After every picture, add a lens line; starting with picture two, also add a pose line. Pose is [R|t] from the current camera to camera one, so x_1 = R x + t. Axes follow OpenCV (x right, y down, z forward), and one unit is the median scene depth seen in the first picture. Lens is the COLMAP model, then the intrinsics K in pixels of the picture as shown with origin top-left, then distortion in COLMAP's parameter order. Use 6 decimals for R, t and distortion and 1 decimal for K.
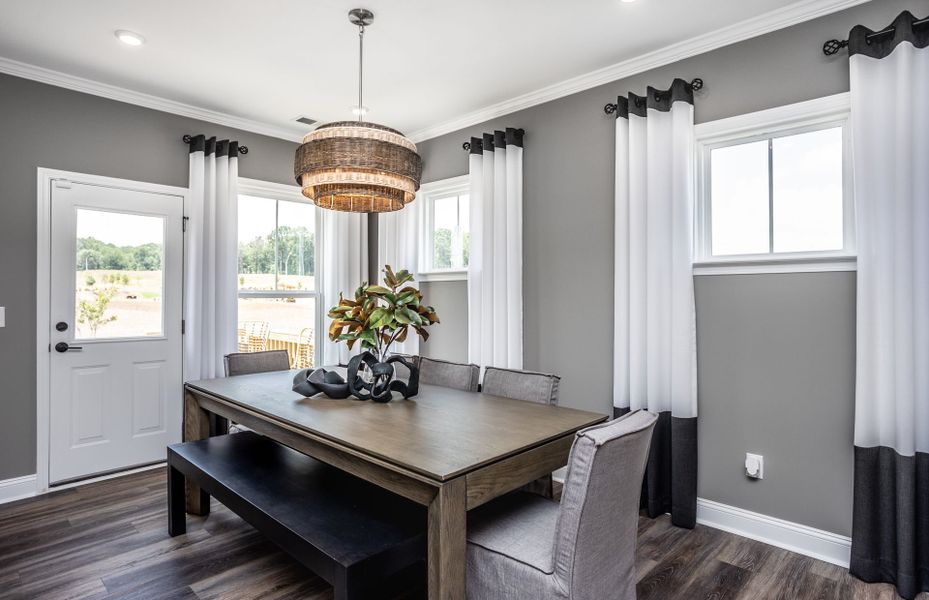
lens RADIAL K [[506.3, 0, 480.3], [0, 506.3, 287.7], [0, 0, 1]] dist [-0.015191, 0.000014]
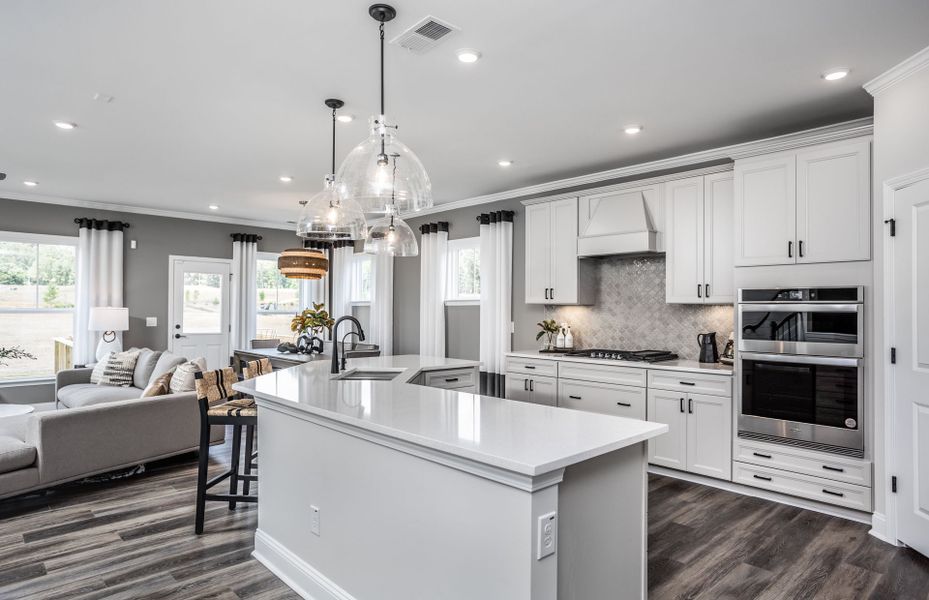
lens RADIAL K [[545.7, 0, 464.5], [0, 545.7, 300.0], [0, 0, 1]] dist [0.000301, 0.001033]
pose [[0.996435, 0.003235, -0.084306, 0.620764], [-0.003956, 0.999957, -0.008380, -0.024630], [0.084275, 0.008683, 0.996405, -1.287207]]
